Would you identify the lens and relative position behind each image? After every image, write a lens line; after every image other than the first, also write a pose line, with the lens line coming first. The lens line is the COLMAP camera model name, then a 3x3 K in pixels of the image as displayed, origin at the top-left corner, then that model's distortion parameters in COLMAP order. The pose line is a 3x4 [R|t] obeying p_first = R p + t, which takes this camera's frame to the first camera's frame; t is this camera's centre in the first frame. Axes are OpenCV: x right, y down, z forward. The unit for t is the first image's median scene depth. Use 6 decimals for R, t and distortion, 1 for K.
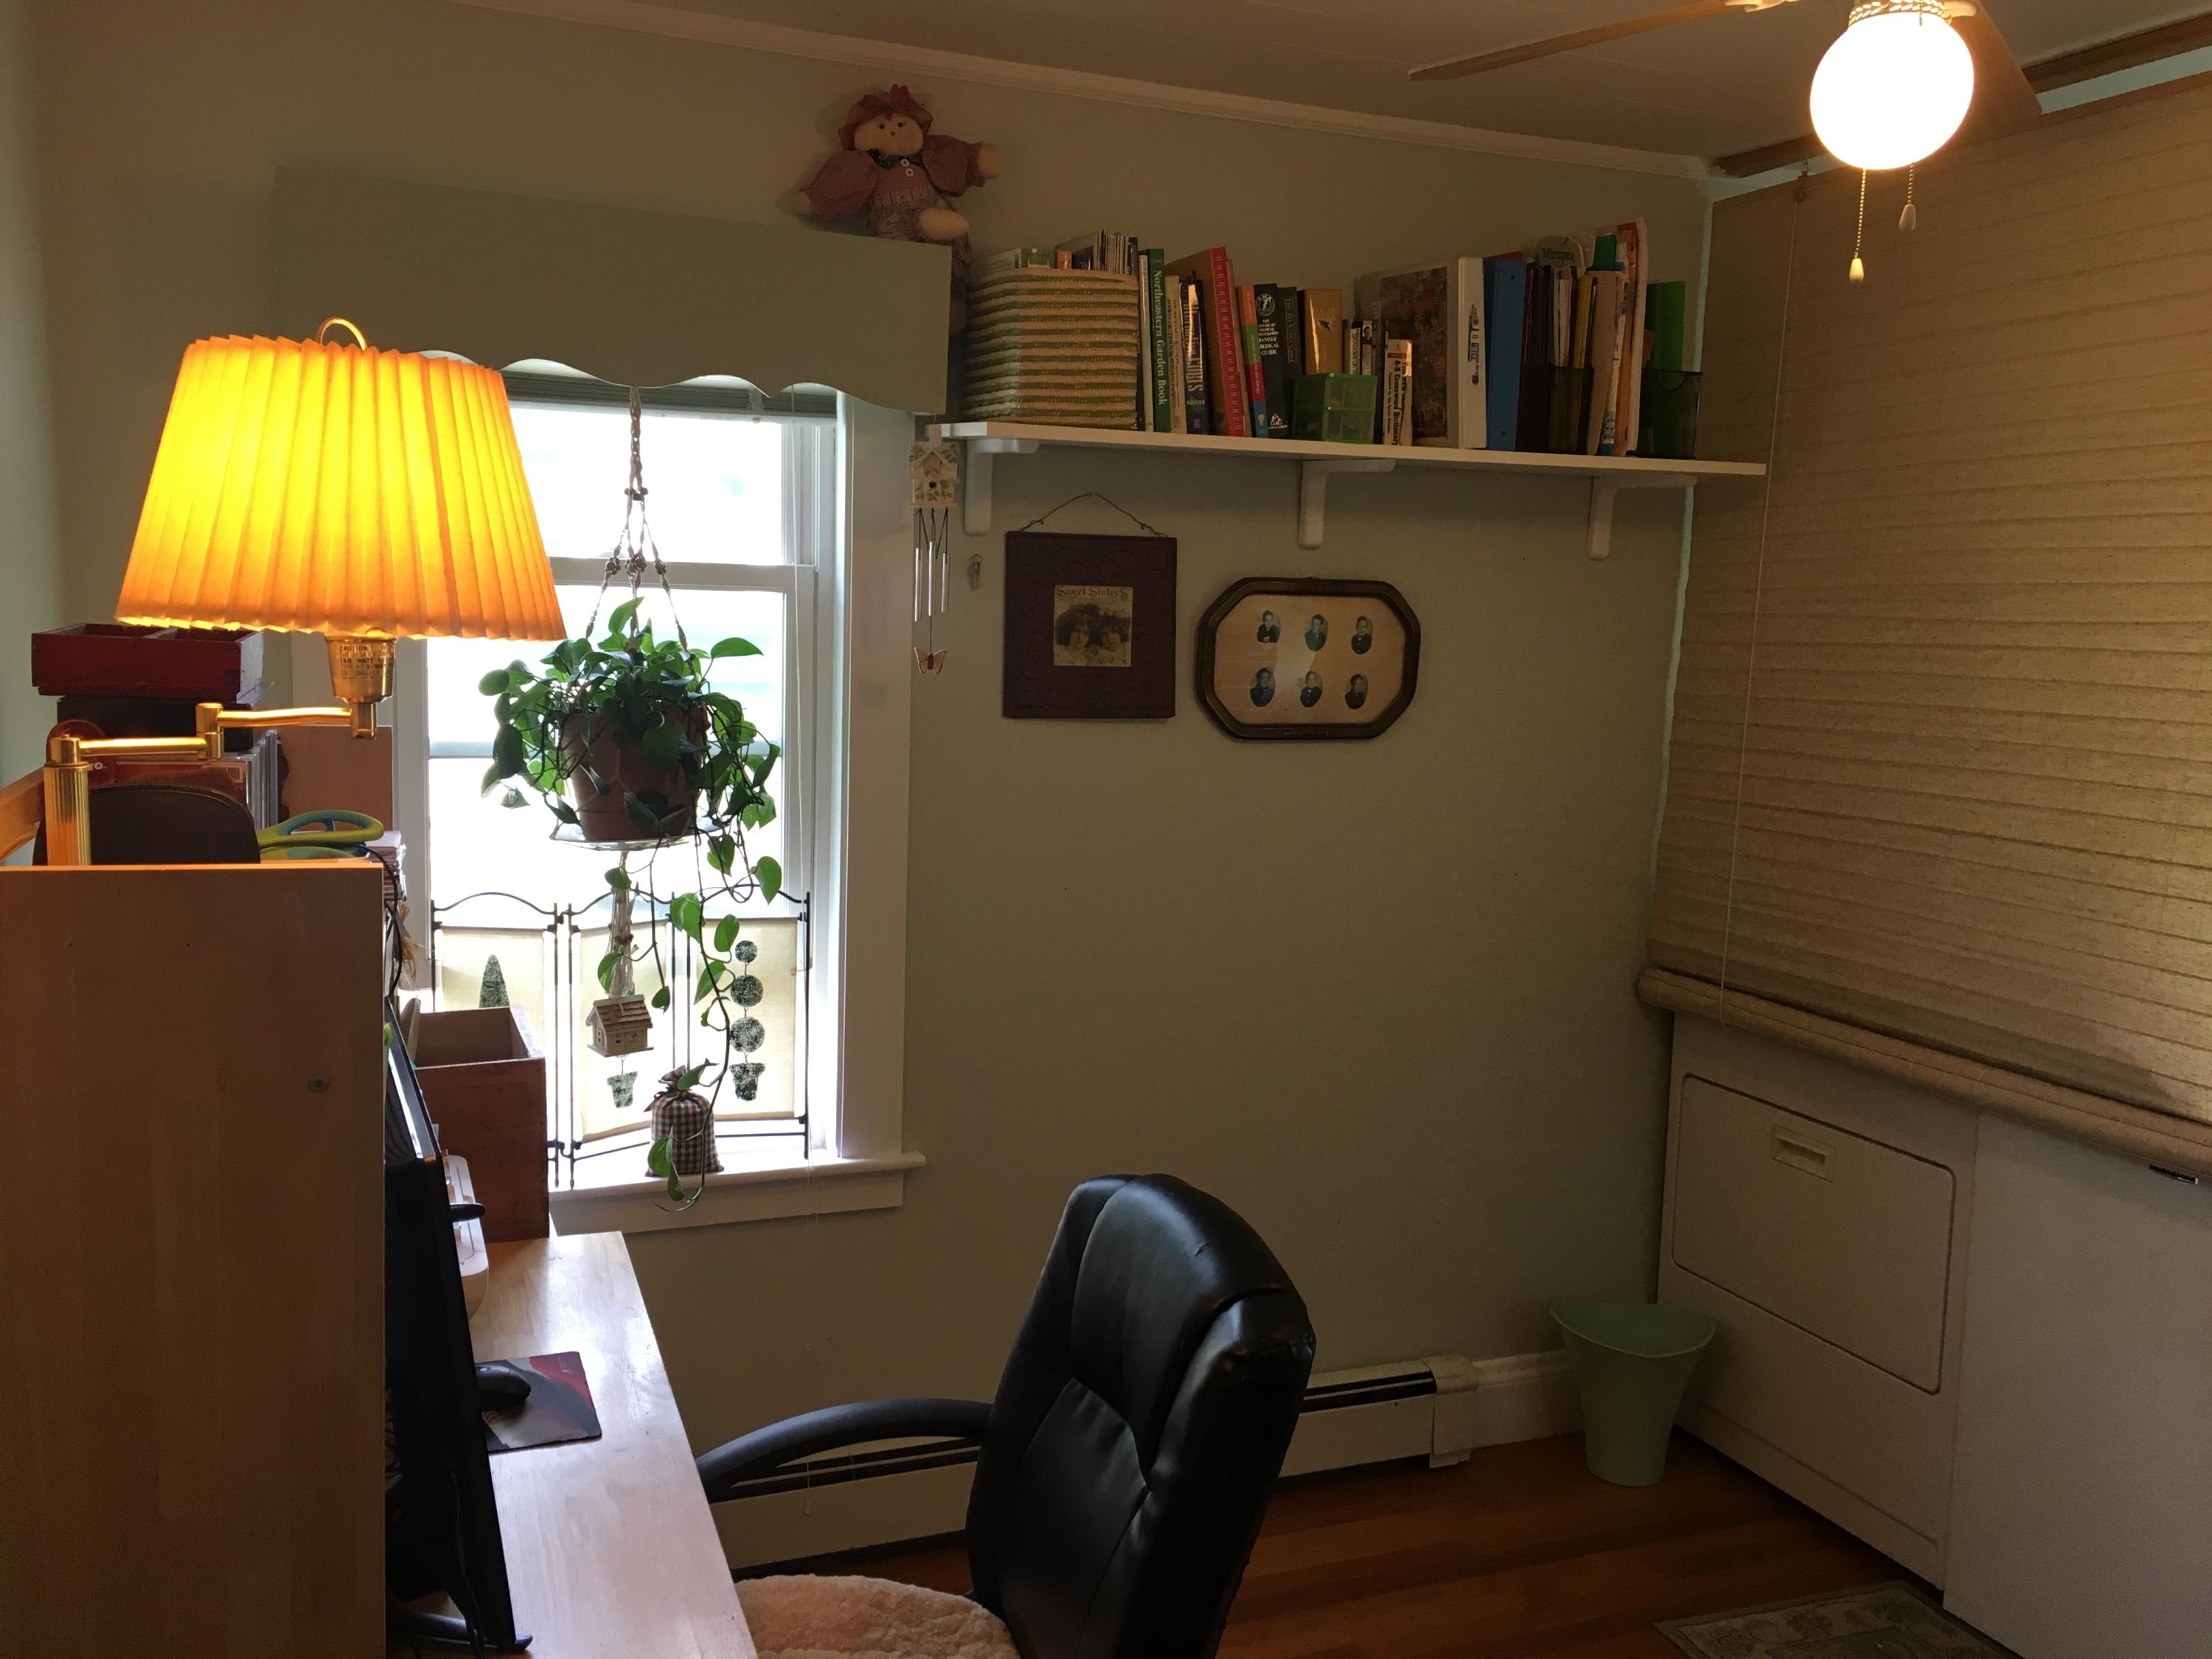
lens RADIAL K [[1884.6, 0, 1102.6], [0, 1884.6, 836.0], [0, 0, 1]] dist [0.049178, -0.007814]
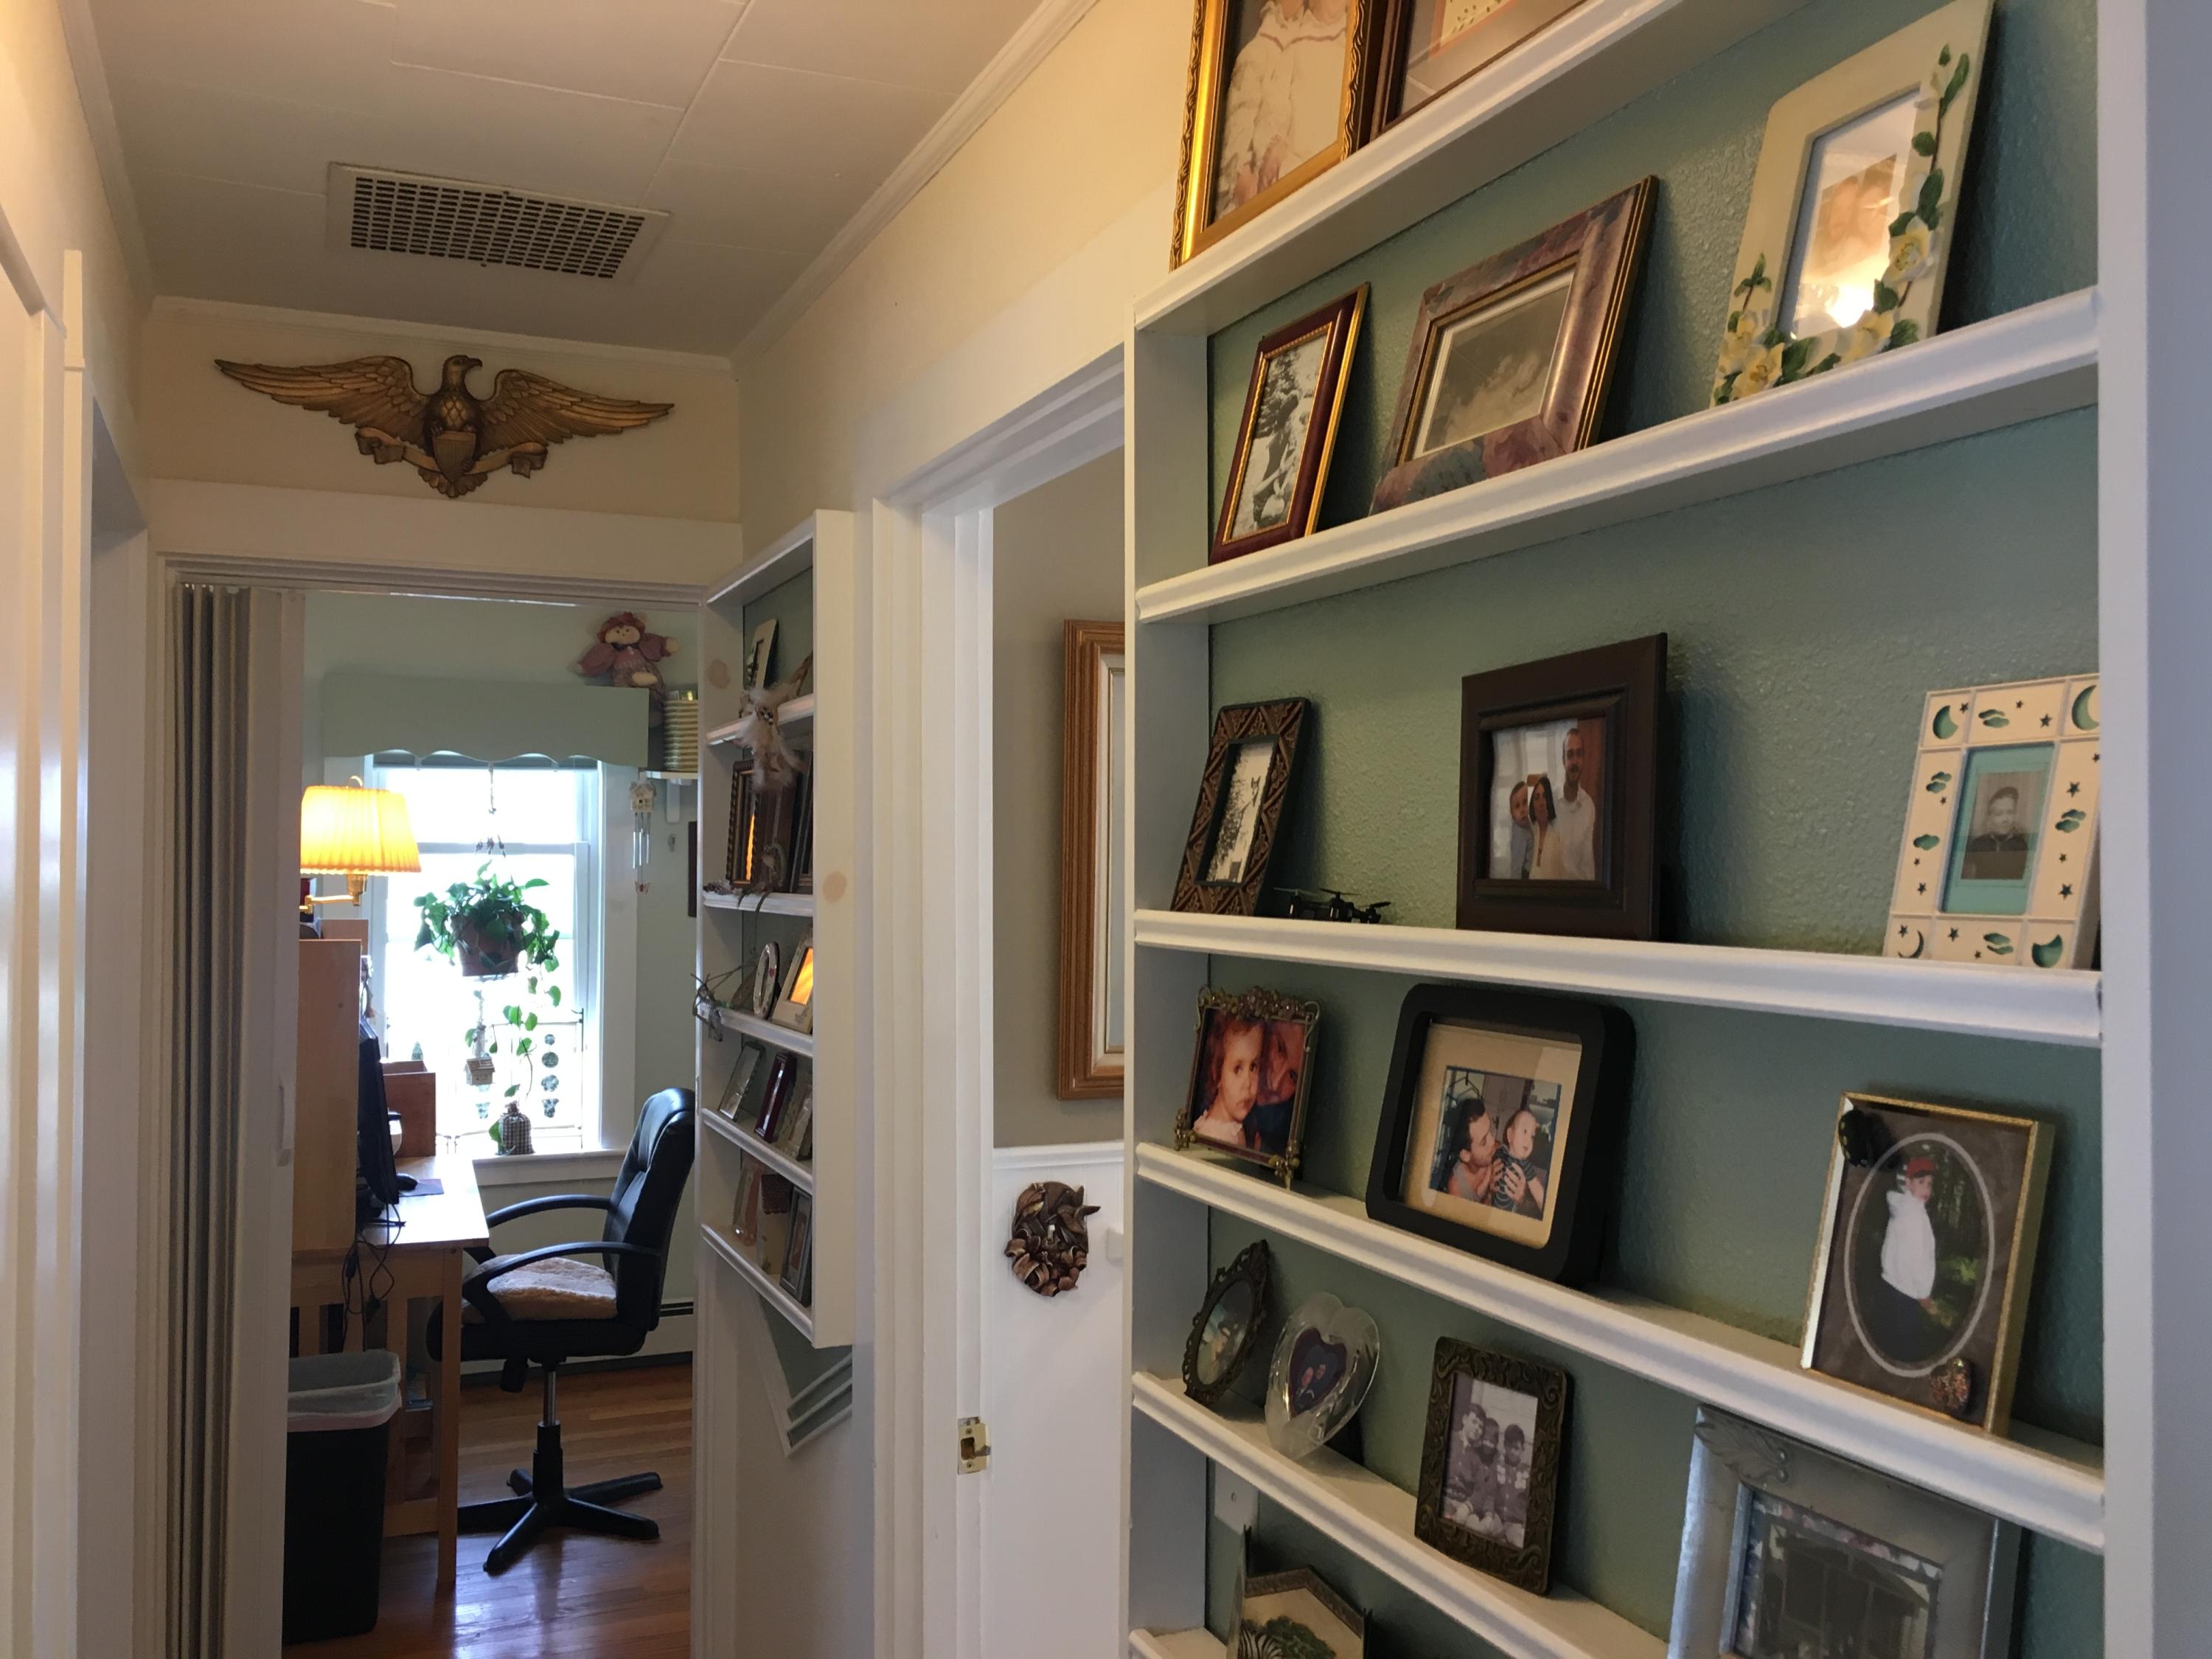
lens RADIAL K [[1884.6, 0, 1115.3], [0, 1884.6, 832.7], [0, 0, 1]] dist [0.049178, -0.007814]
pose [[0.999619, -0.025604, 0.010298, 0.405168], [0.026765, 0.990391, -0.135680, 0.139748], [-0.006726, 0.135904, 0.990699, -1.033368]]
